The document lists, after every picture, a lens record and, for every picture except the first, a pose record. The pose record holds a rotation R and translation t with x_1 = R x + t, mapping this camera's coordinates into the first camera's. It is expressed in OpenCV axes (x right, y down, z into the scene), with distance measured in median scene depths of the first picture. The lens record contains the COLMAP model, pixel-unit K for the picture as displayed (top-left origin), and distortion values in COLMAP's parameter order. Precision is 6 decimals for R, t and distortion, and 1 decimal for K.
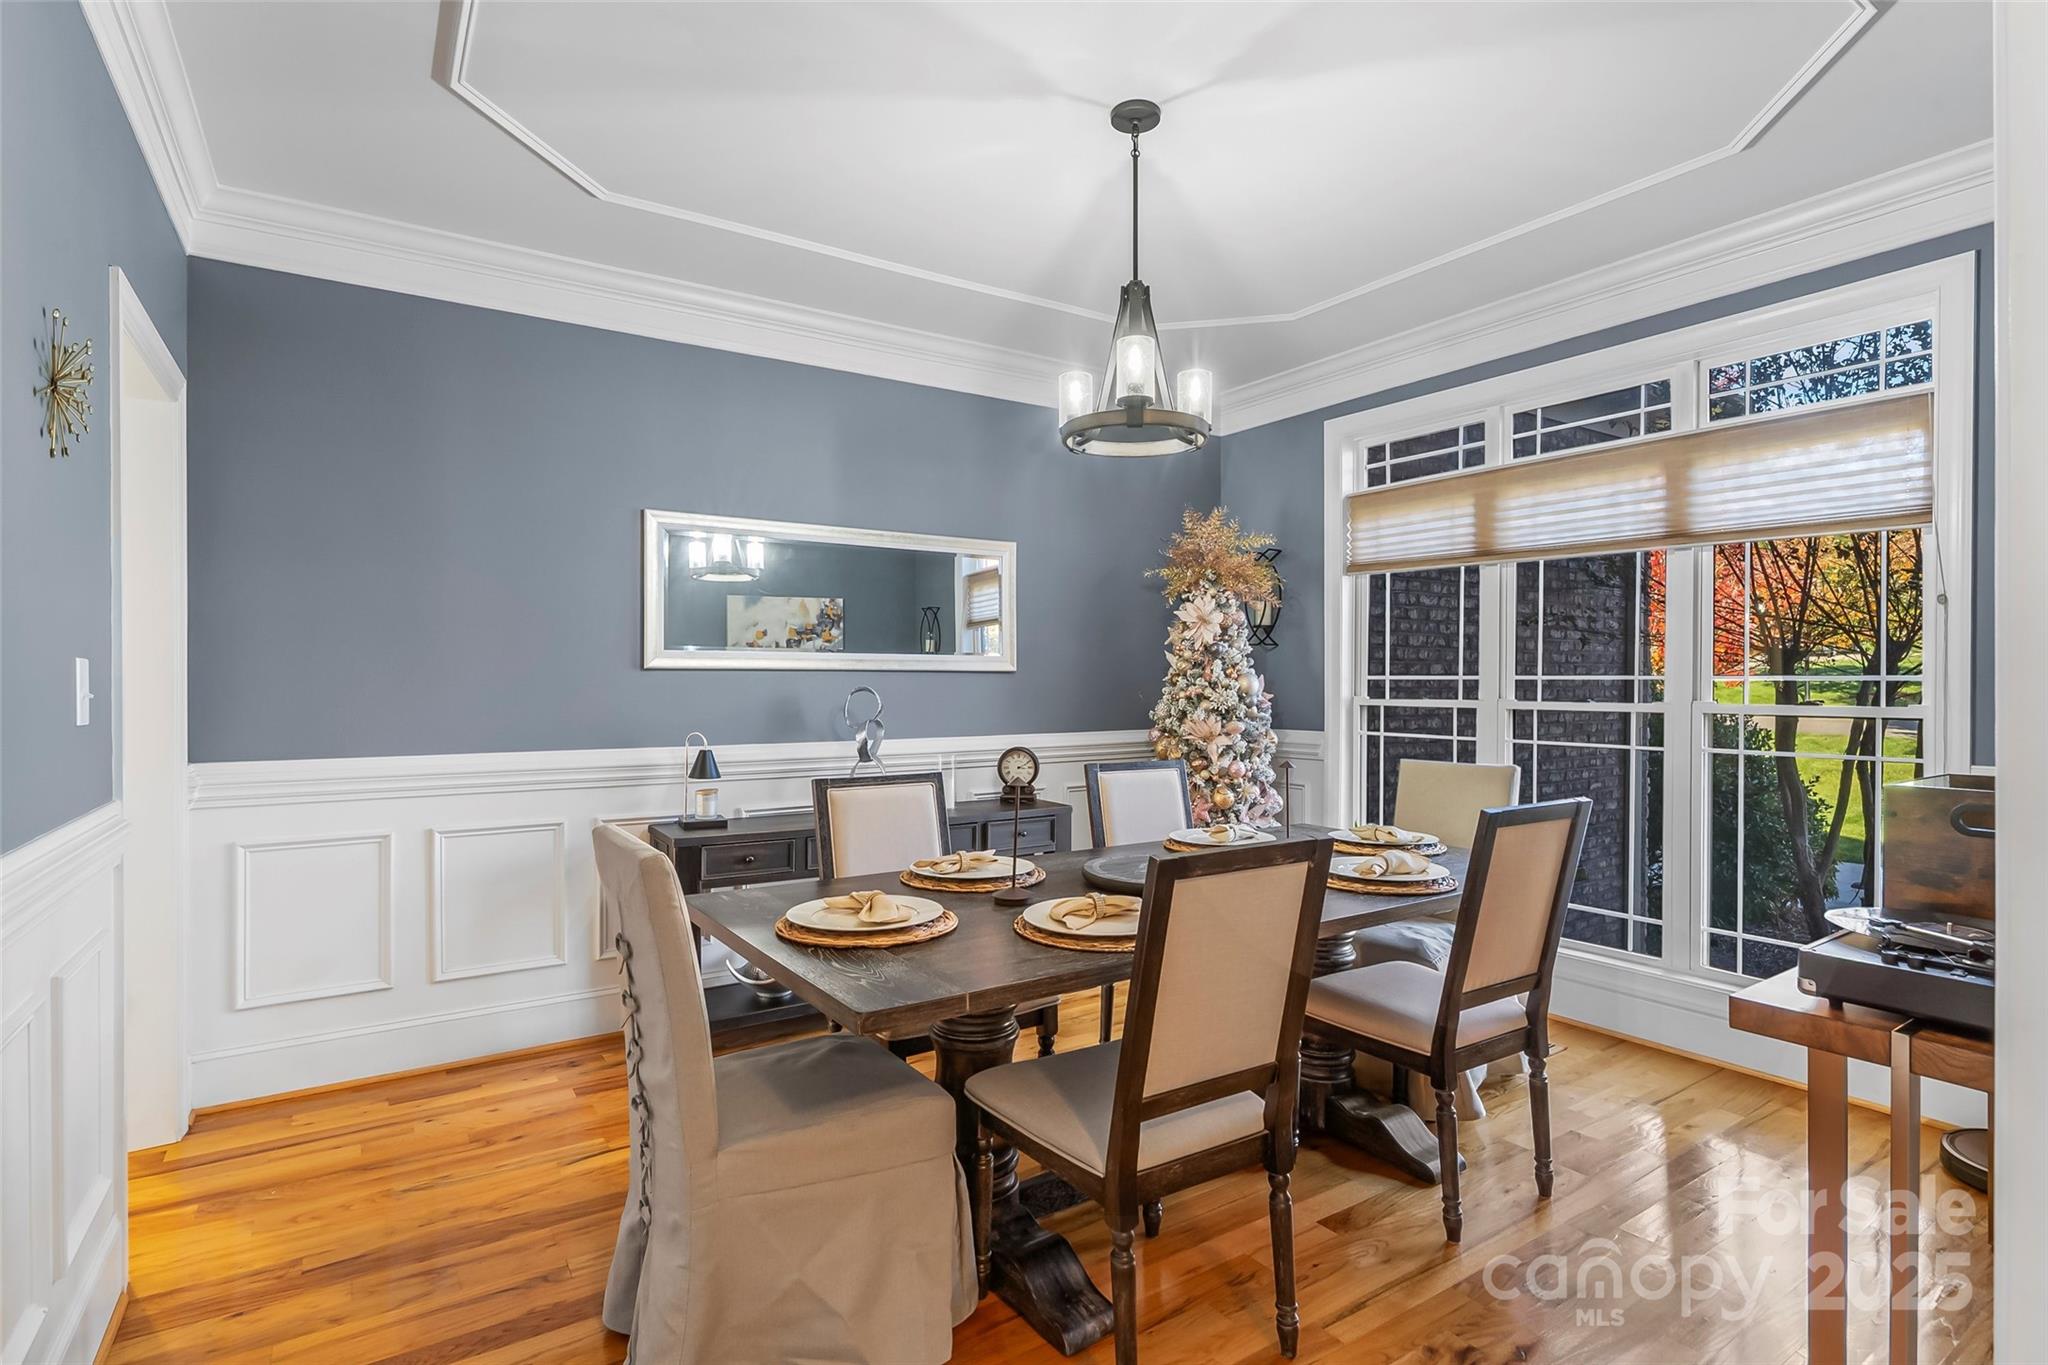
lens RADIAL K [[1034.1, 0, 1024.0], [0, 1034.1, 682.5], [0, 0, 1]] dist [0.001389, 0.000228]
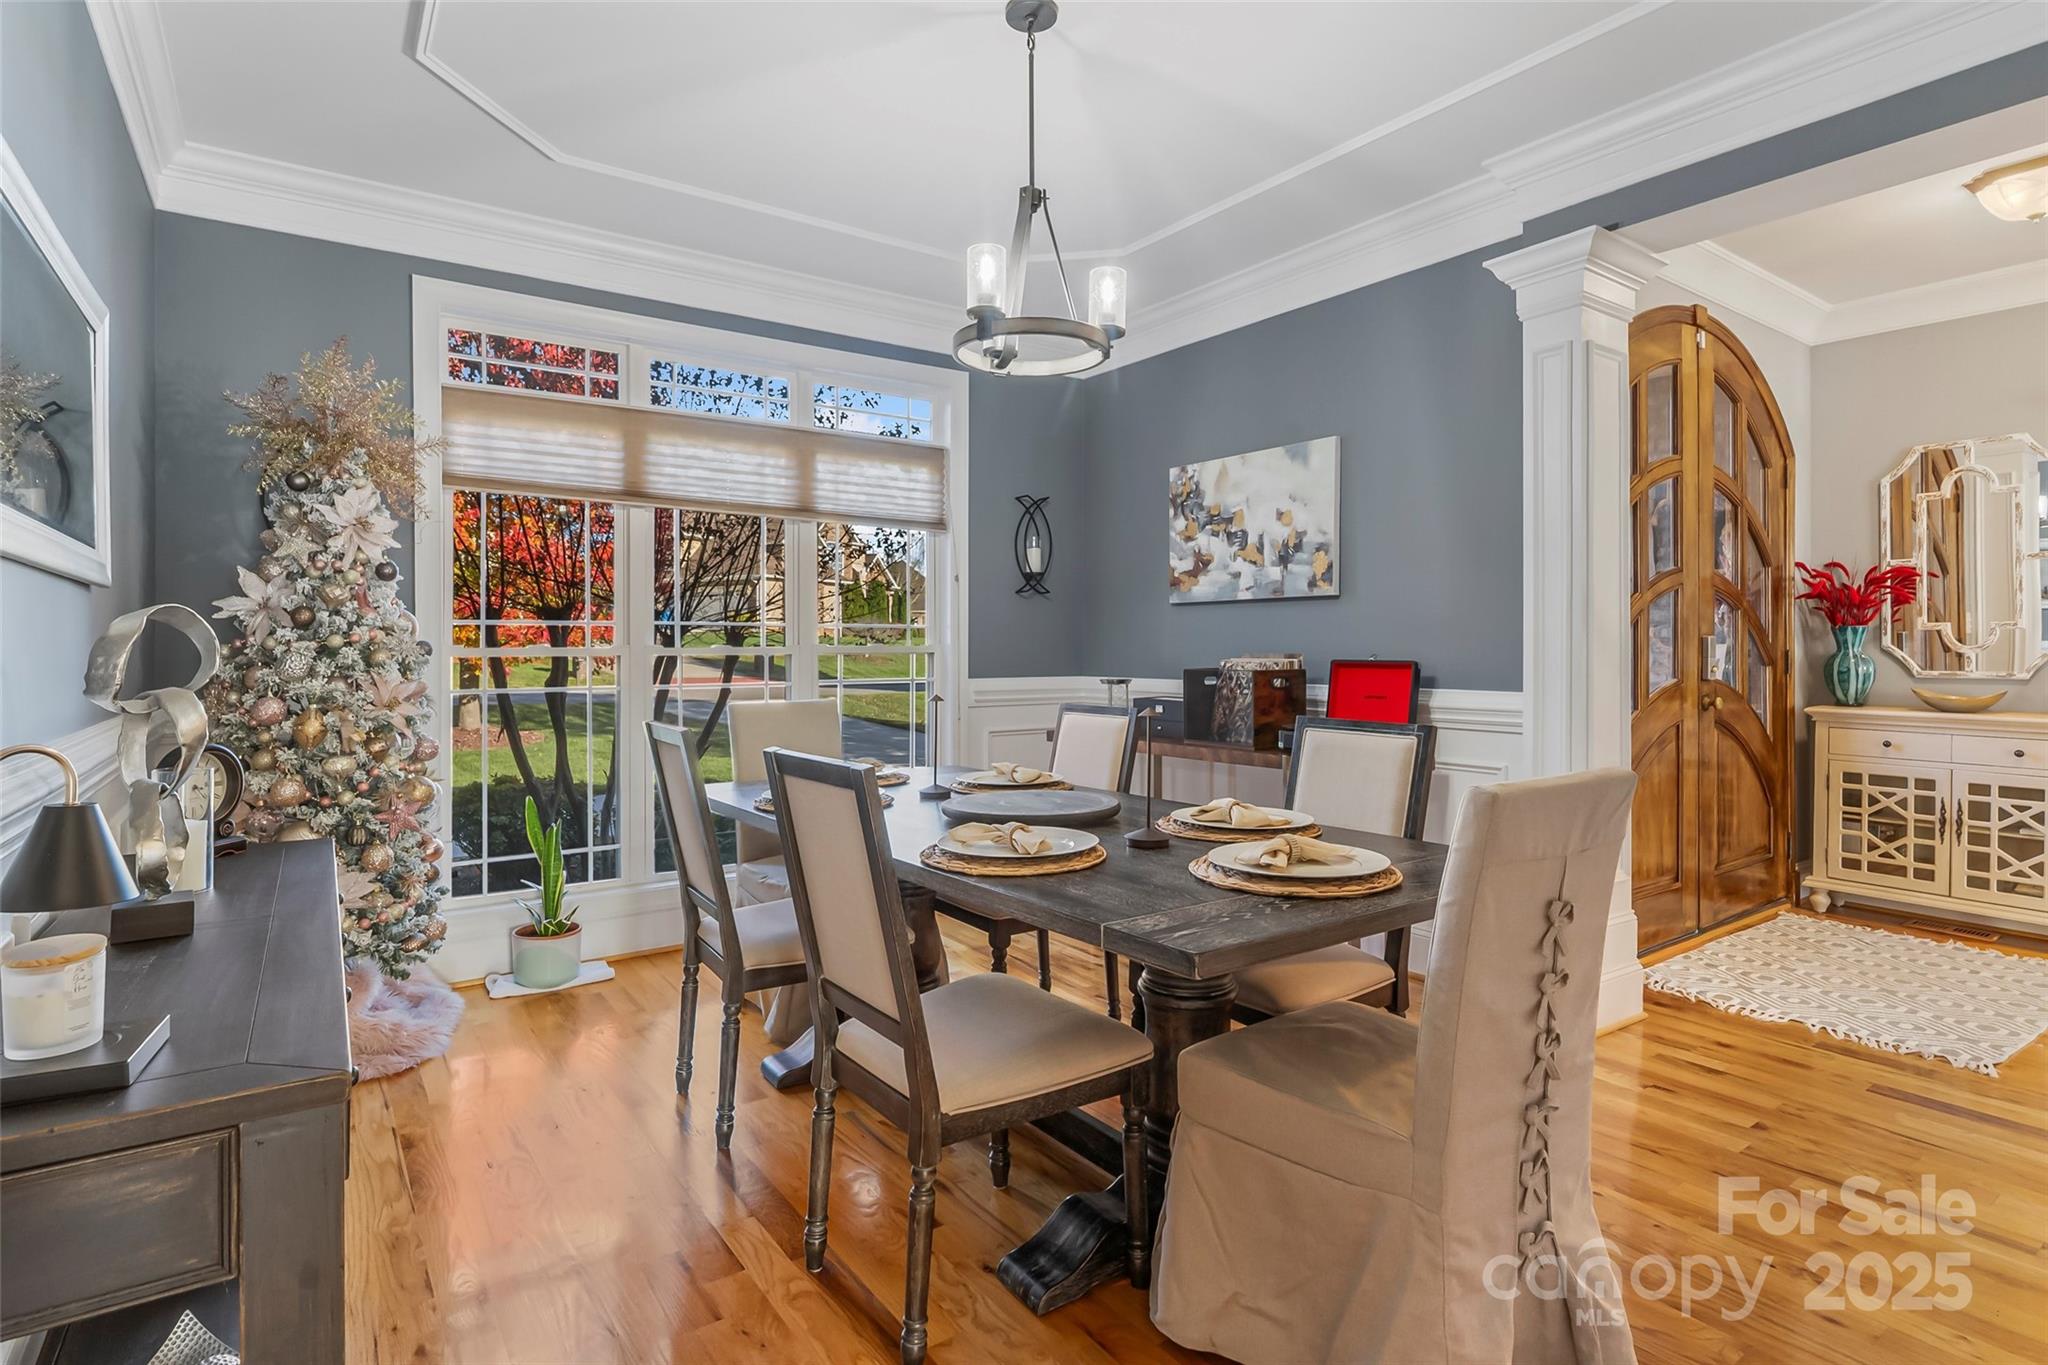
lens RADIAL K [[989.9, 0, 1019.8], [0, 989.9, 634.2], [0, 0, 1]] dist [-0.000021, -0.000044]
pose [[-0.047926, -0.000453, 0.998851, -0.498017], [-0.000553, 1.000000, 0.000427, 0.007895], [-0.998851, -0.000532, -0.047926, 0.664264]]
